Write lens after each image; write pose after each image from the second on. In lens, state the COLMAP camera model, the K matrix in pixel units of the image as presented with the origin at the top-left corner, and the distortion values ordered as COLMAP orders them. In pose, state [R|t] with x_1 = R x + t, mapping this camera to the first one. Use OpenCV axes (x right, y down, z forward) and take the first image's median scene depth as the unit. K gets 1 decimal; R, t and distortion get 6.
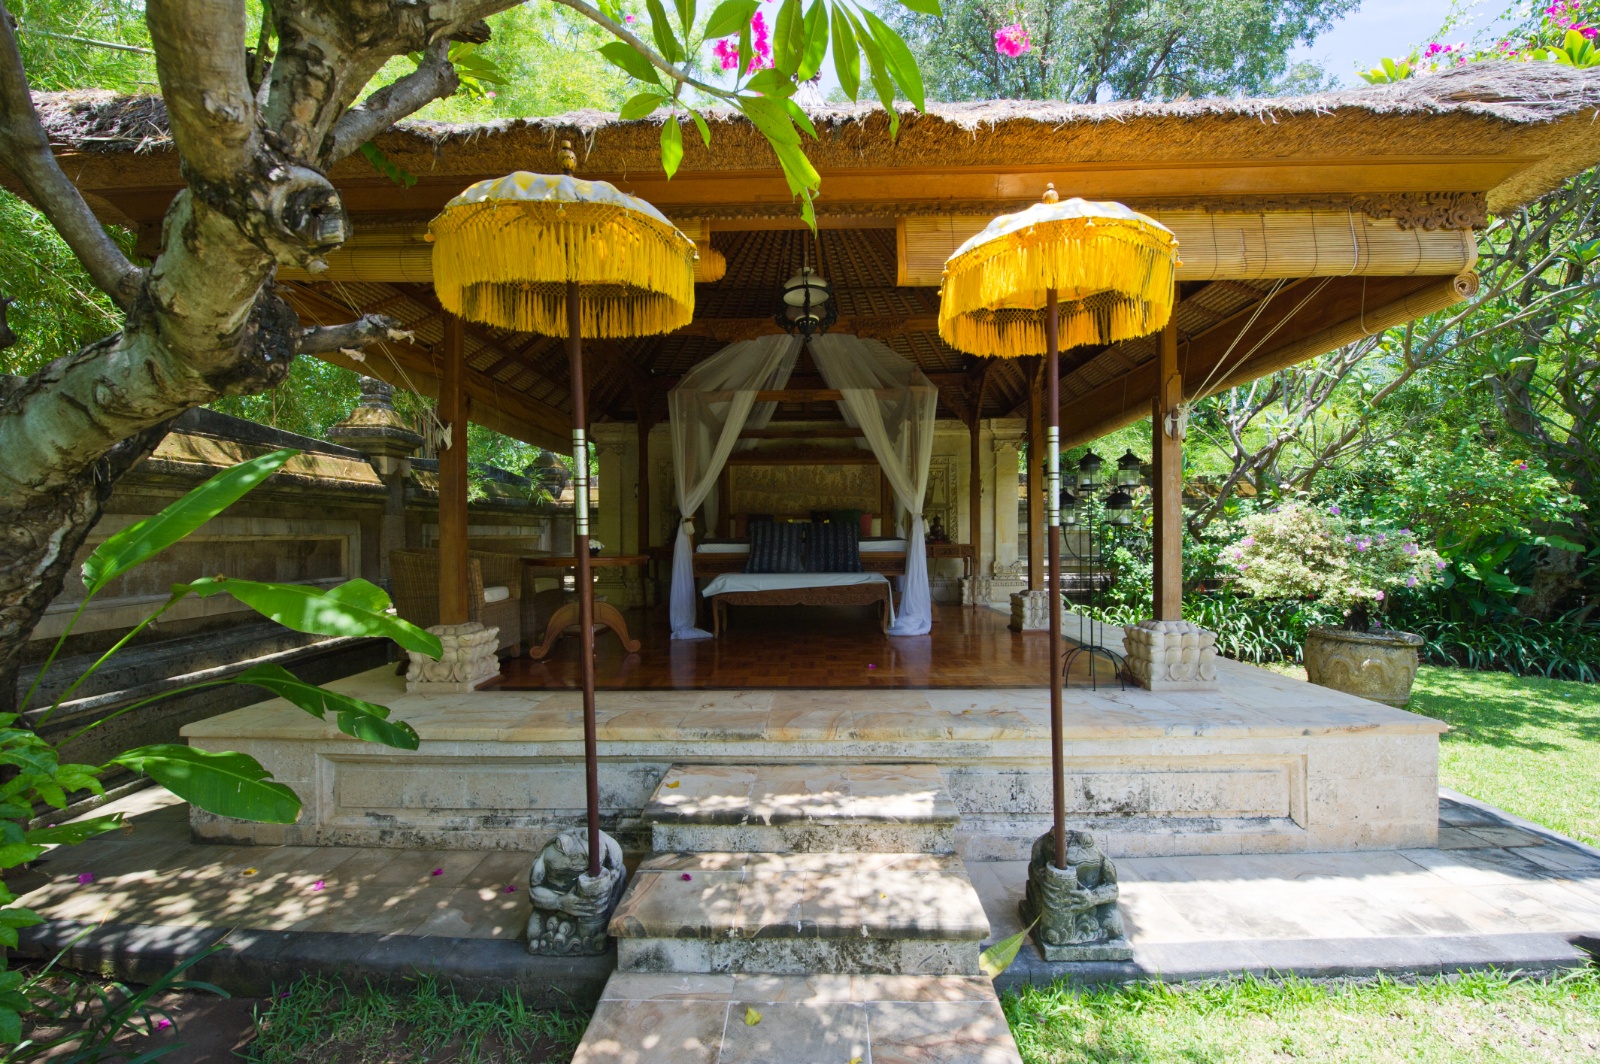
lens RADIAL K [[643.7, 0, 803.3], [0, 643.7, 527.1], [0, 0, 1]] dist [-0.016391, 0.000149]
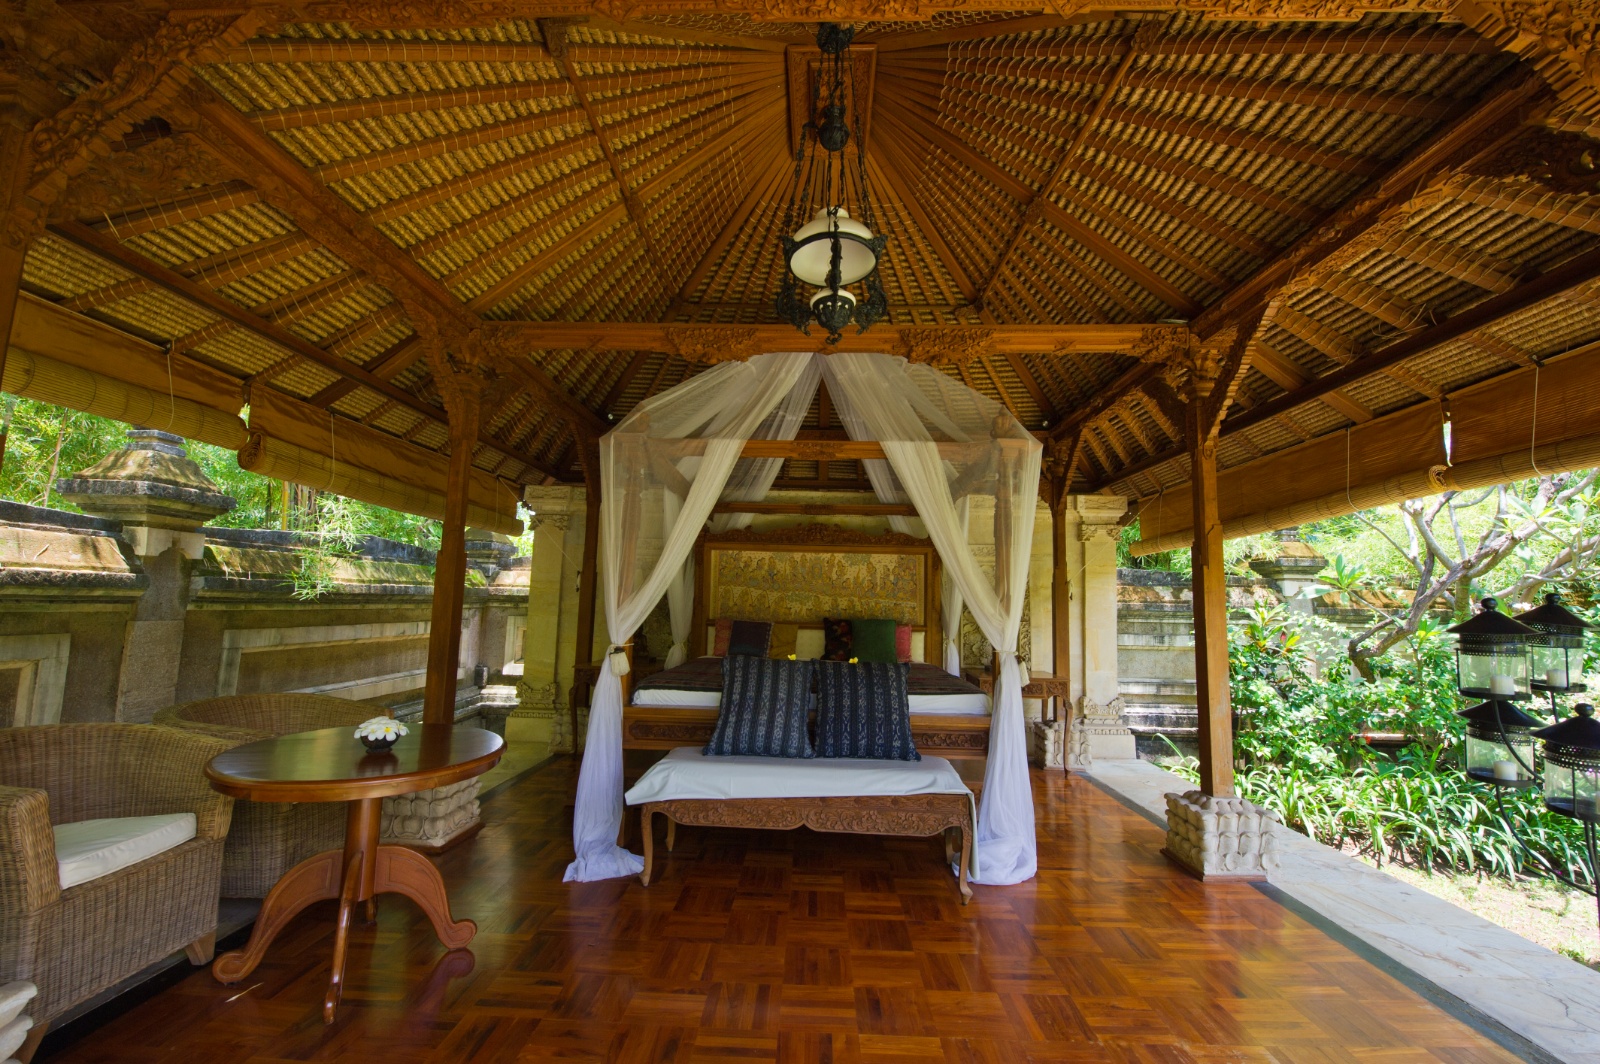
lens RADIAL K [[643.7, 0, 799.4], [0, 643.7, 538.1], [0, 0, 1]] dist [-0.016391, 0.000149]
pose [[0.999364, 0.029778, -0.019597, -0.005197], [-0.031445, 0.995345, -0.091106, -0.063253], [0.016793, 0.091664, 0.995648, 0.394992]]
